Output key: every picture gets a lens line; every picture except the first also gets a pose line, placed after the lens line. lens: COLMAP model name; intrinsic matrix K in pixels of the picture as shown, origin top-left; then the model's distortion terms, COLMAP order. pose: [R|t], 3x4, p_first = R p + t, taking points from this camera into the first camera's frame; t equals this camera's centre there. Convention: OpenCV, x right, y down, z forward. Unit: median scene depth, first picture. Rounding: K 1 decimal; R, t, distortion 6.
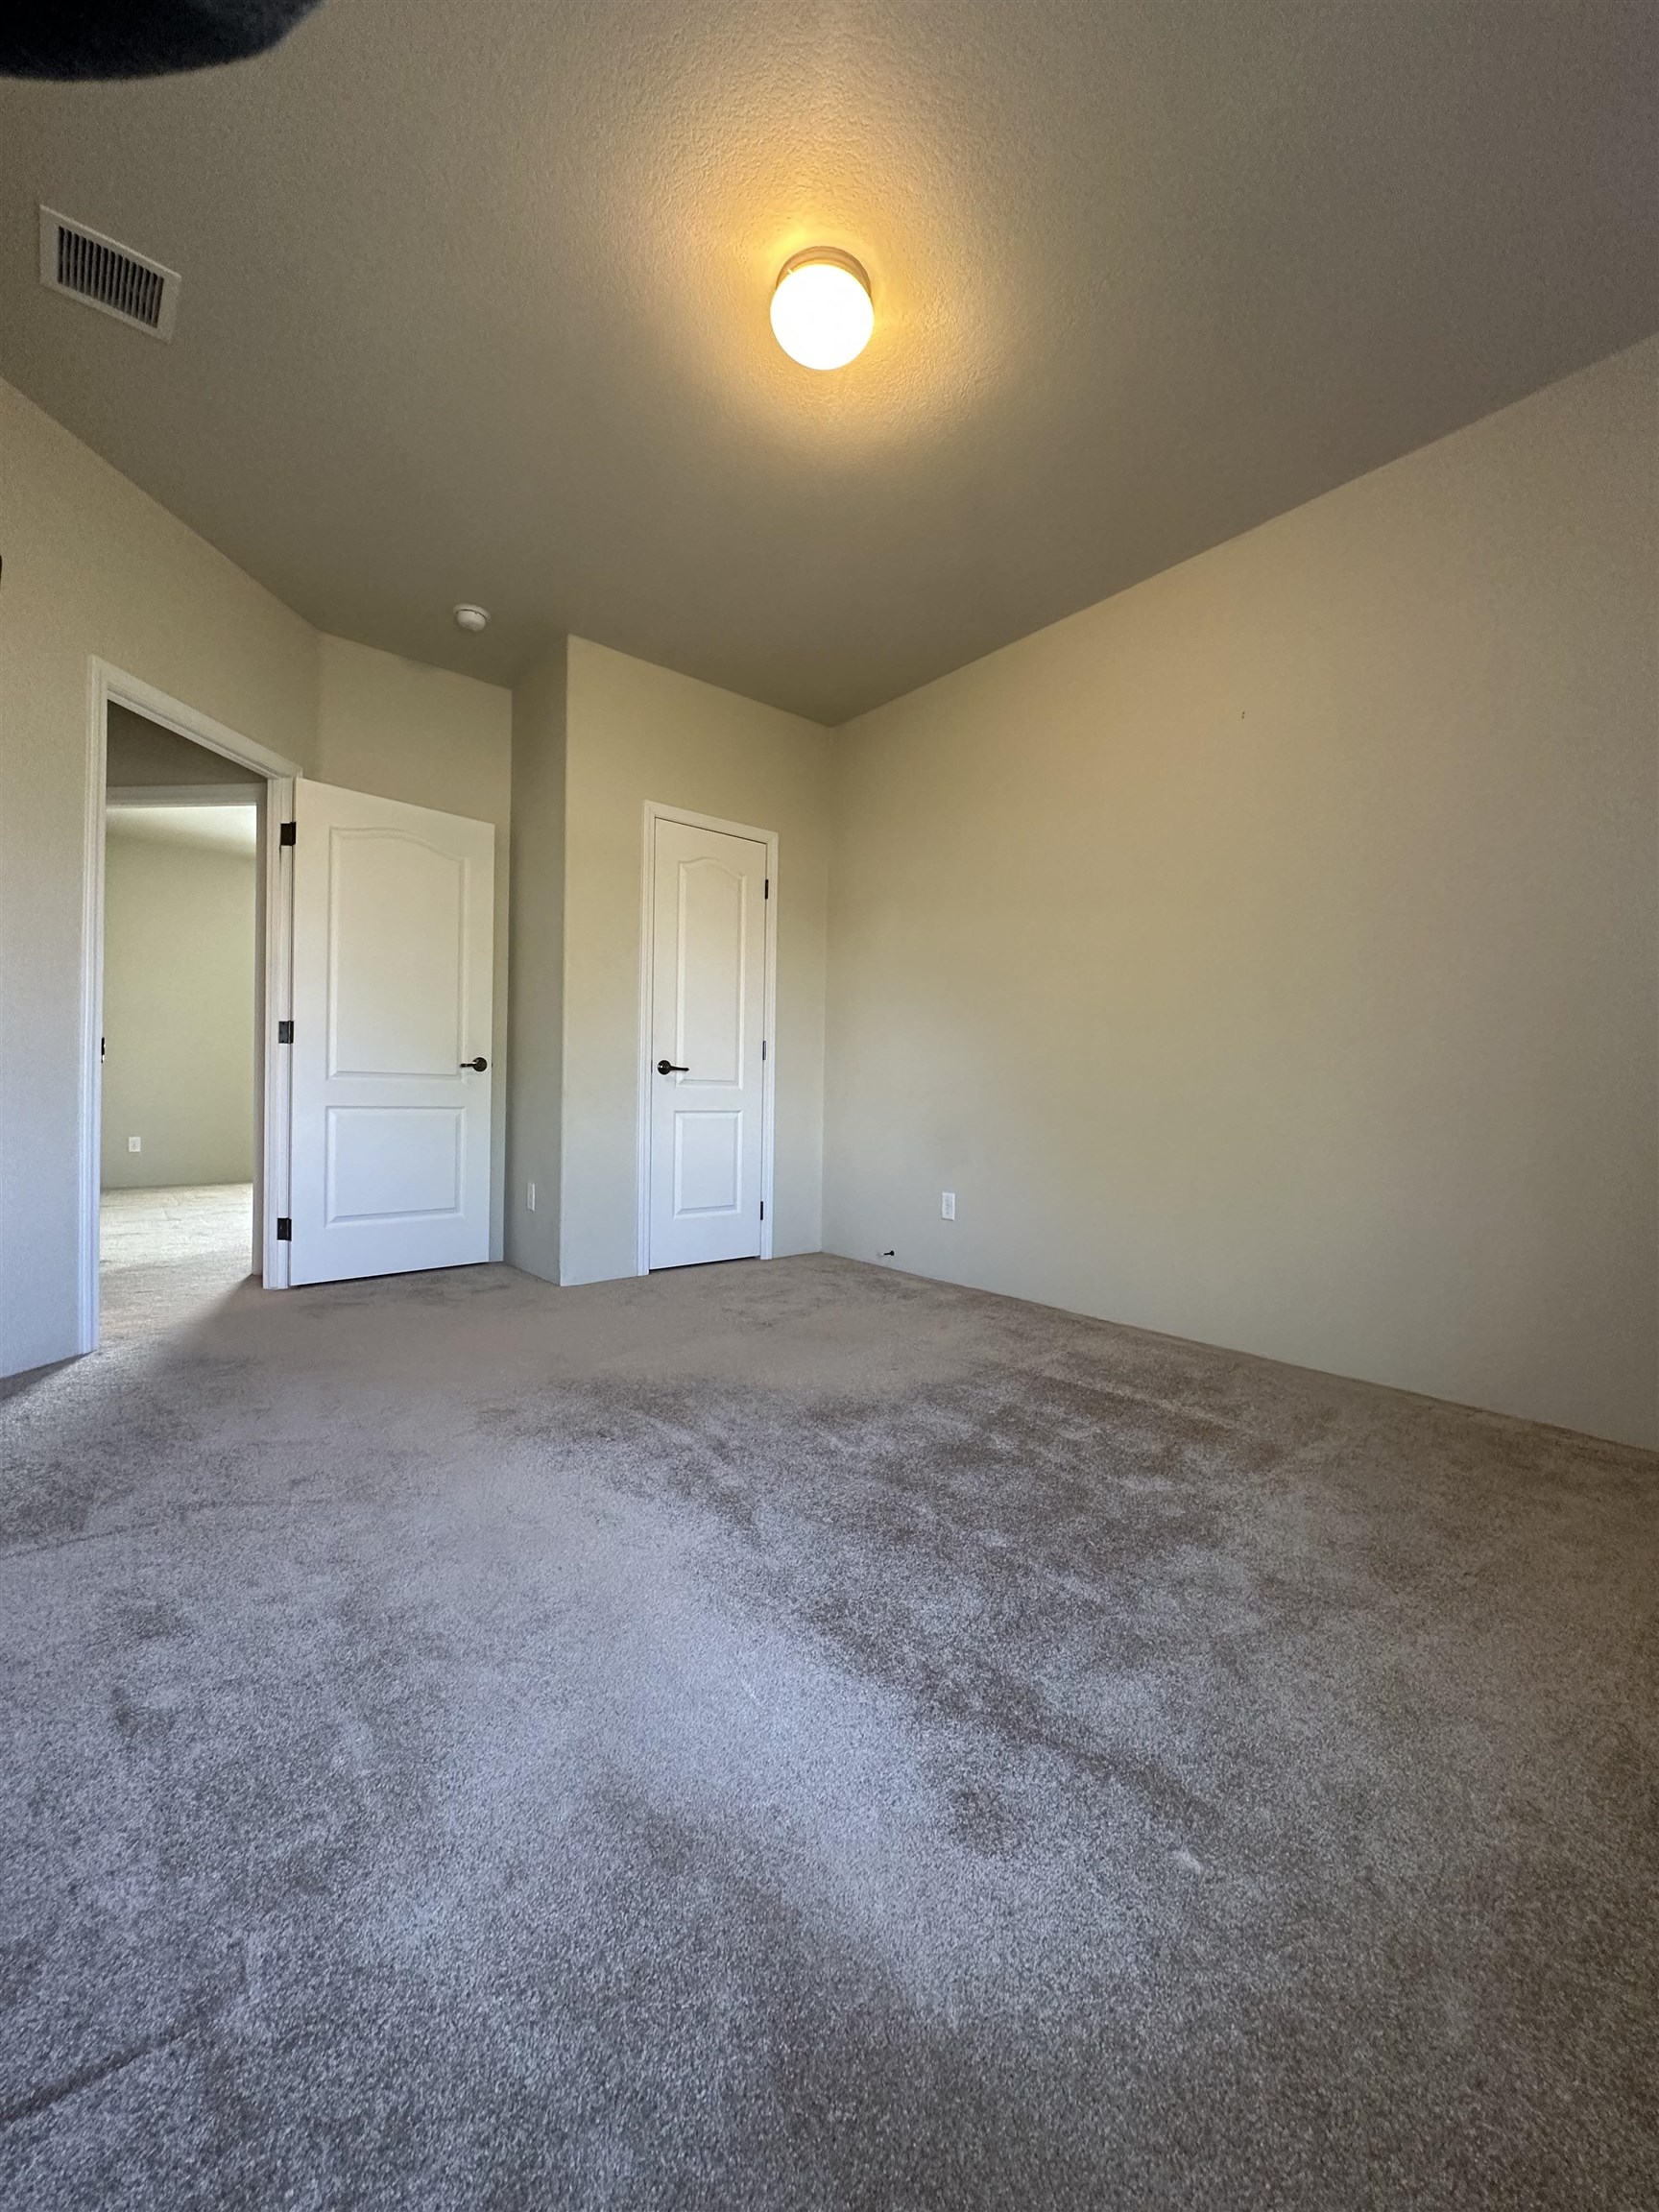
lens RADIAL K [[916.2, 0, 831.3], [0, 916.2, 1110.1], [0, 0, 1]] dist [-0.000756, 0.000636]
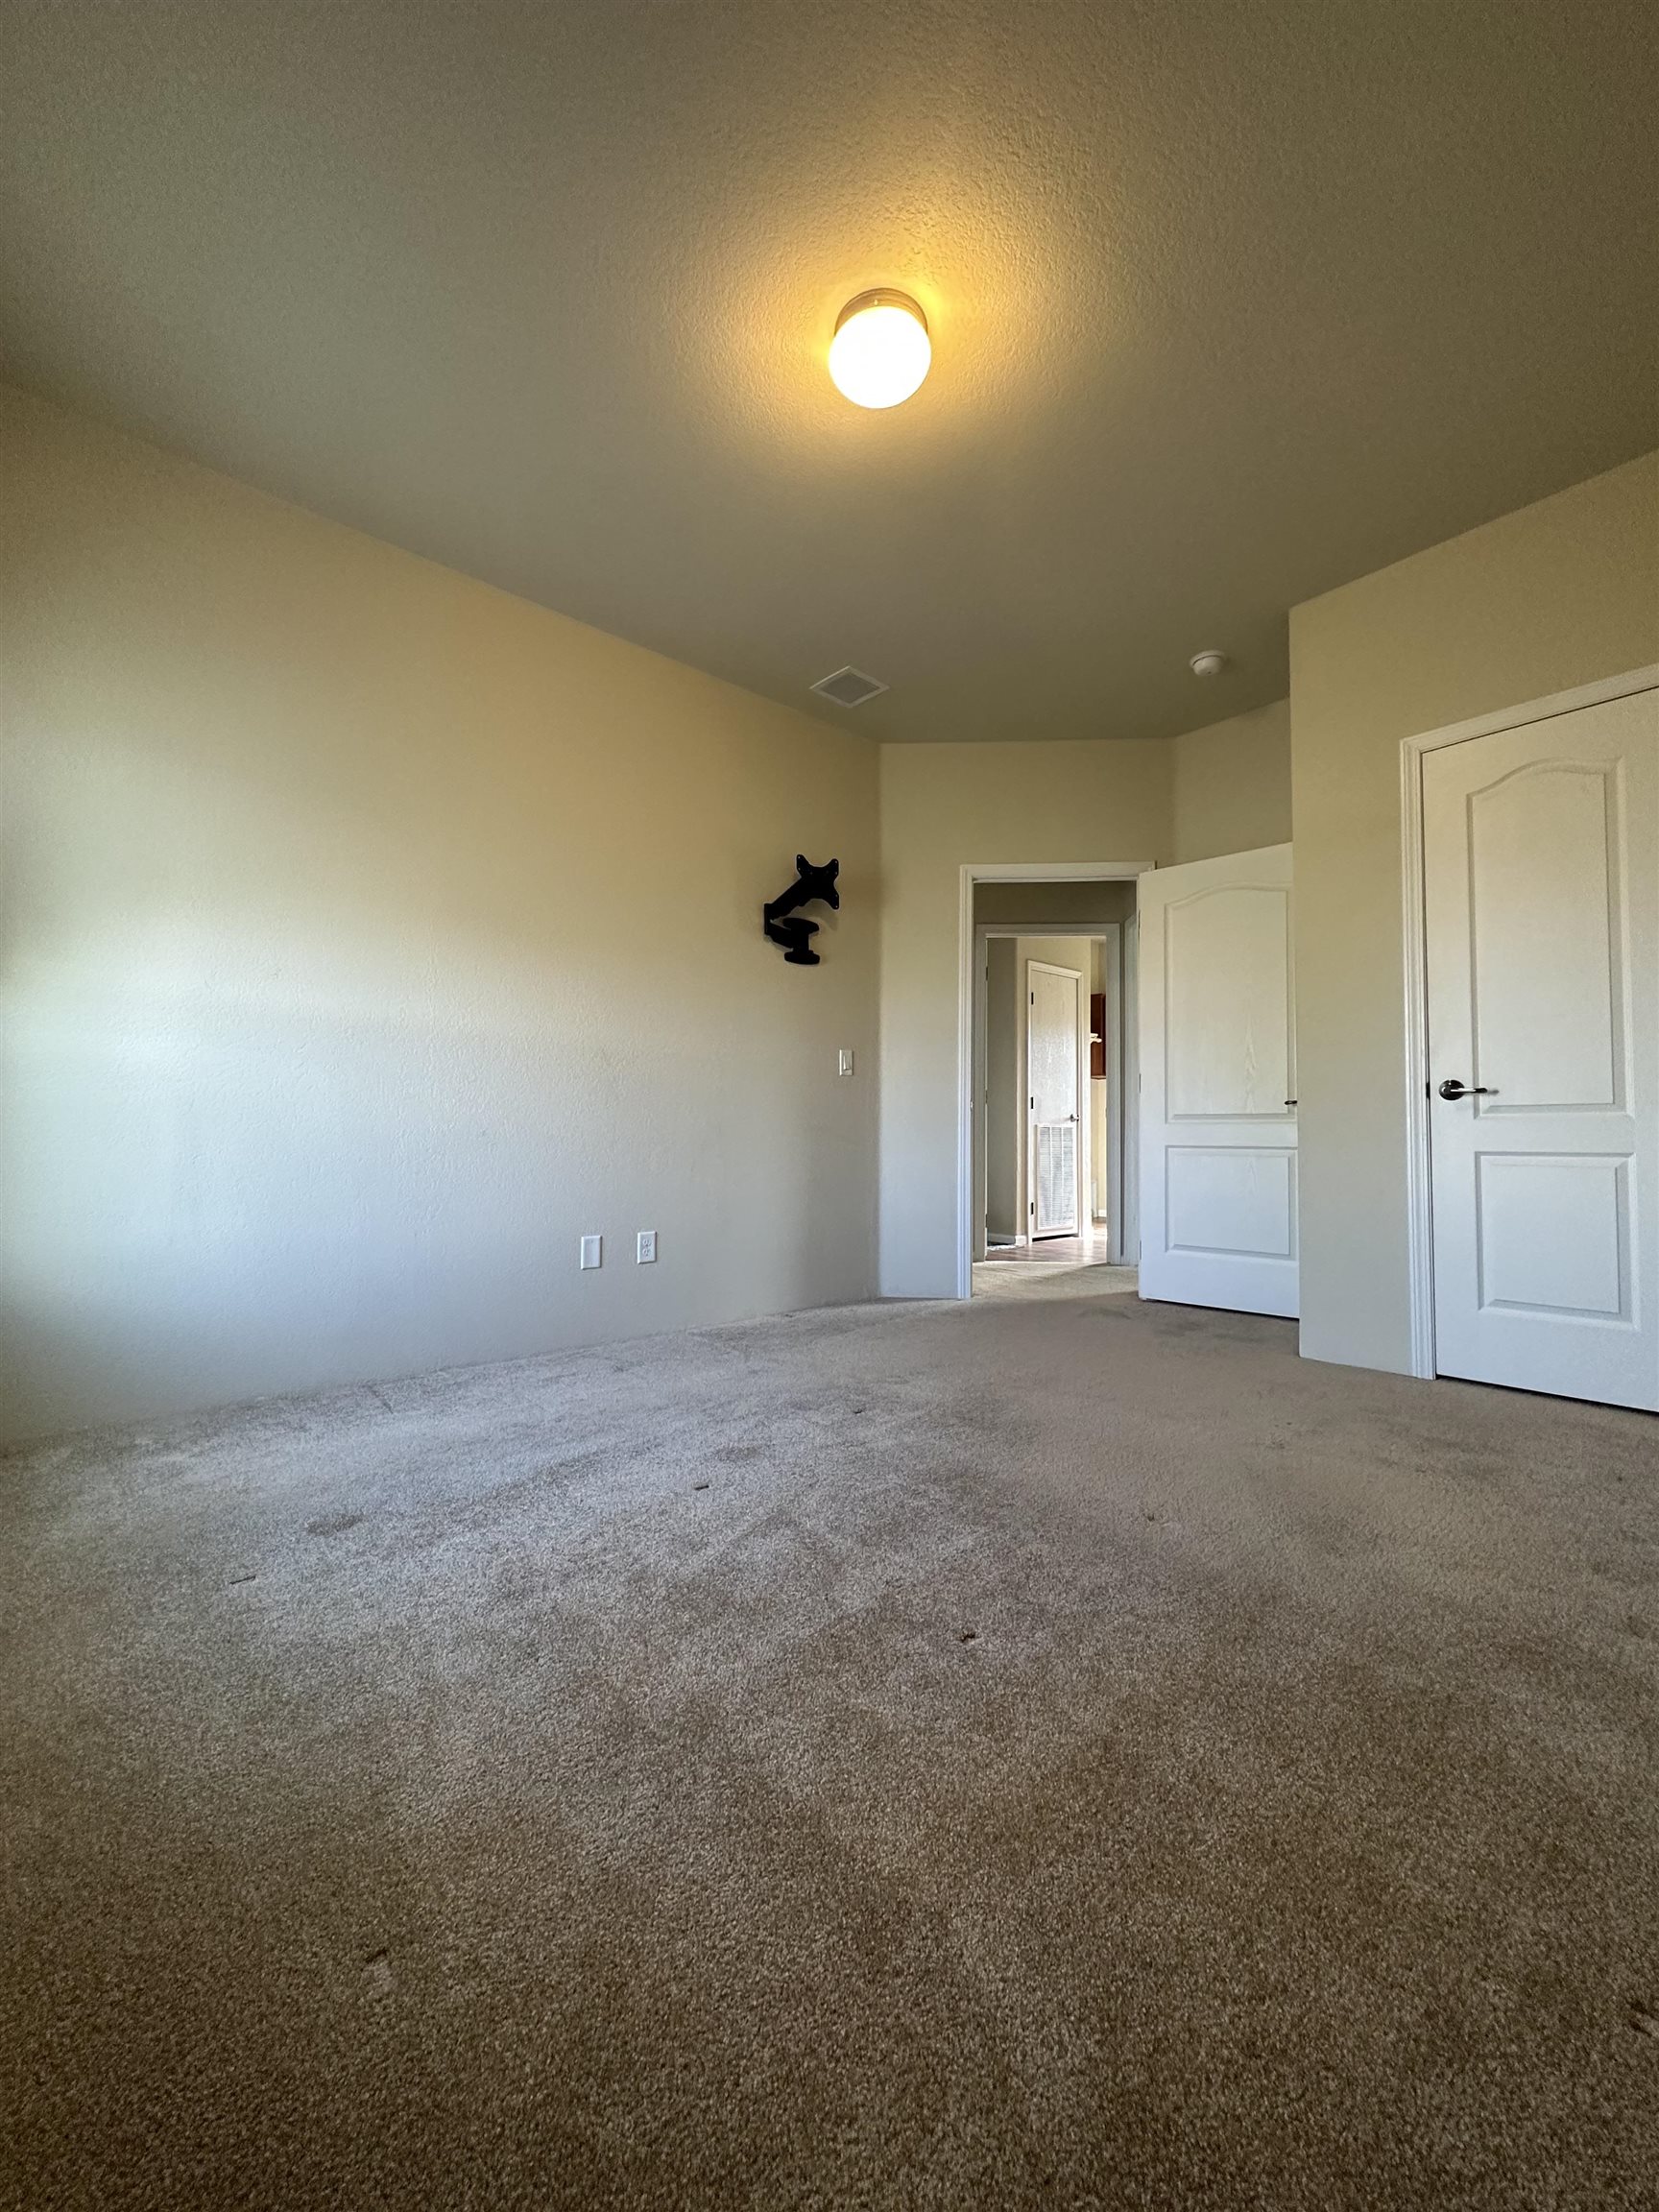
lens RADIAL K [[916.2, 0, 826.2], [0, 916.2, 1111.5], [0, 0, 1]] dist [-0.000756, 0.000636]
pose [[-0.013495, -0.042390, -0.999010, 0.537663], [-0.016933, 0.998967, -0.042159, 0.007623], [0.999766, 0.016347, -0.014199, 0.532118]]
